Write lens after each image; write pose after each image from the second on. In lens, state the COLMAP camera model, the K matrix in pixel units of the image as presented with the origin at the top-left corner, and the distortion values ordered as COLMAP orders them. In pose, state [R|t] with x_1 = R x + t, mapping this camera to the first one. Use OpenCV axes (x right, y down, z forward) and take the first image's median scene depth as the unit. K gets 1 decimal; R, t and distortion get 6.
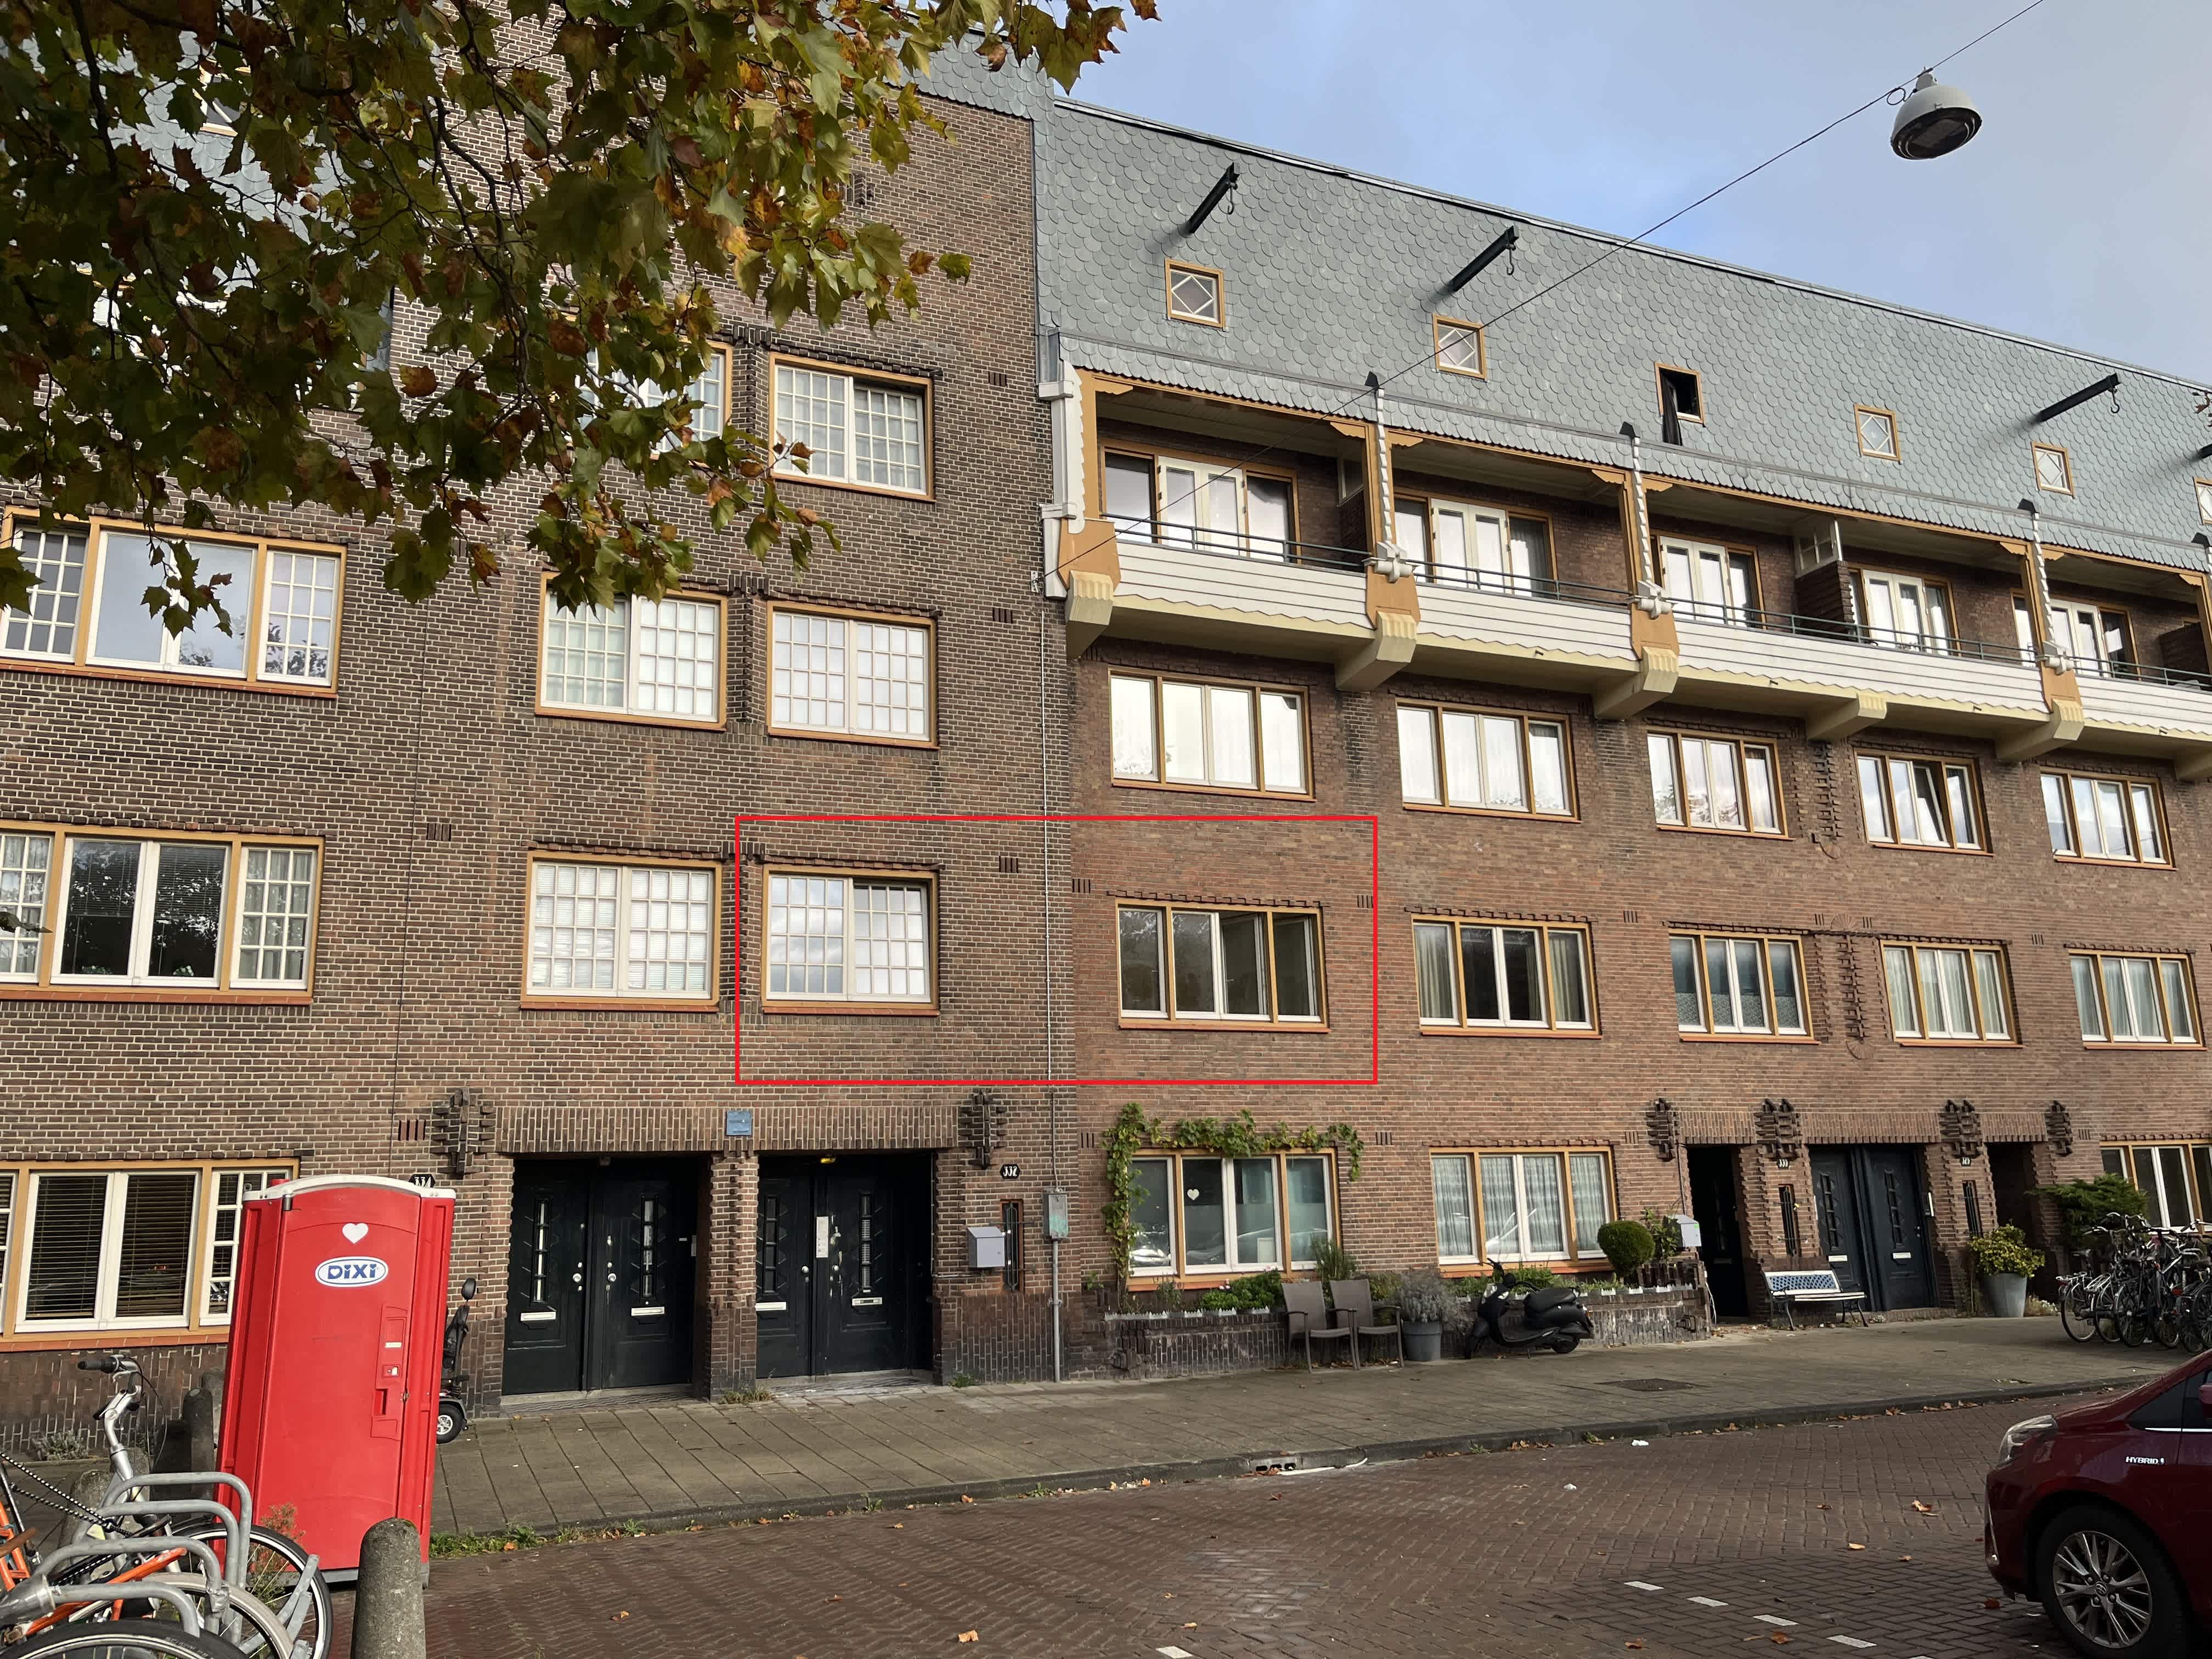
lens RADIAL K [[1707.3, 0, 1108.2], [0, 1707.3, 822.0], [0, 0, 1]] dist [0.025124, -0.024484]
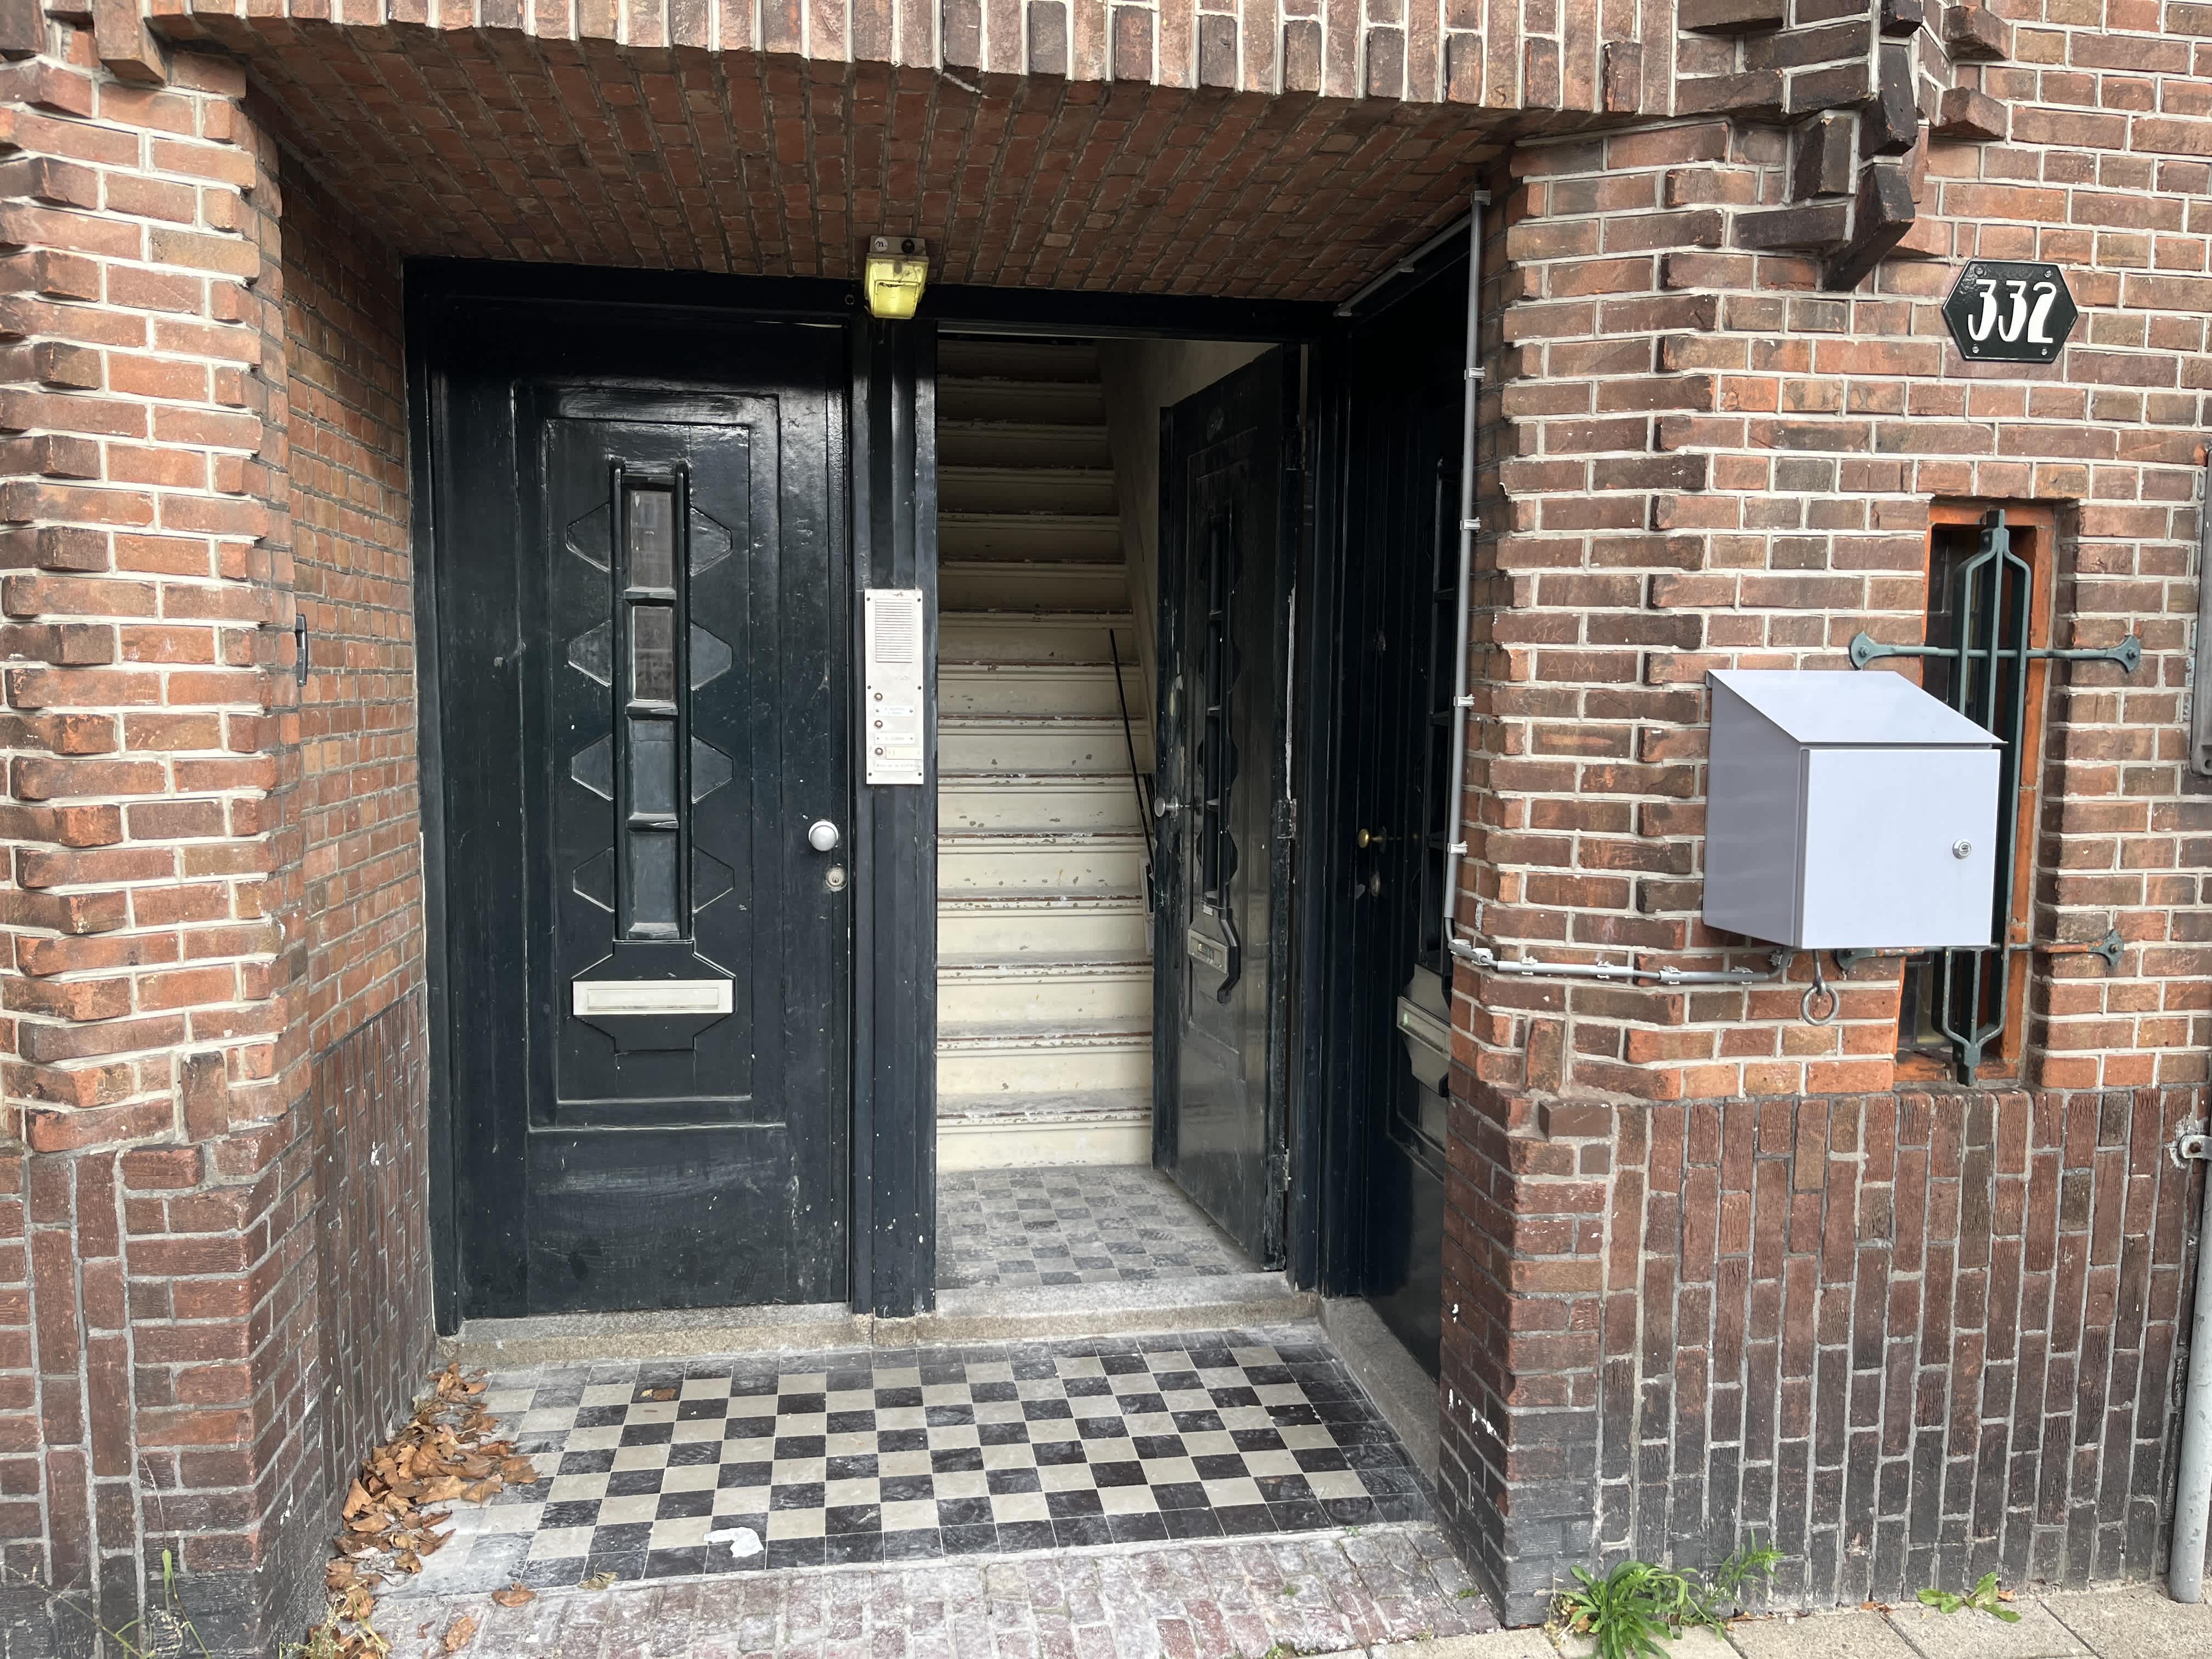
lens RADIAL K [[1707.3, 0, 1100.0], [0, 1707.3, 833.0], [0, 0, 1]] dist [0.025124, -0.024484]
pose [[0.966902, 0.064720, -0.246802, -0.087522], [0.017397, 0.948320, 0.316838, 0.184407], [0.254553, -0.310645, 0.915807, 0.769079]]
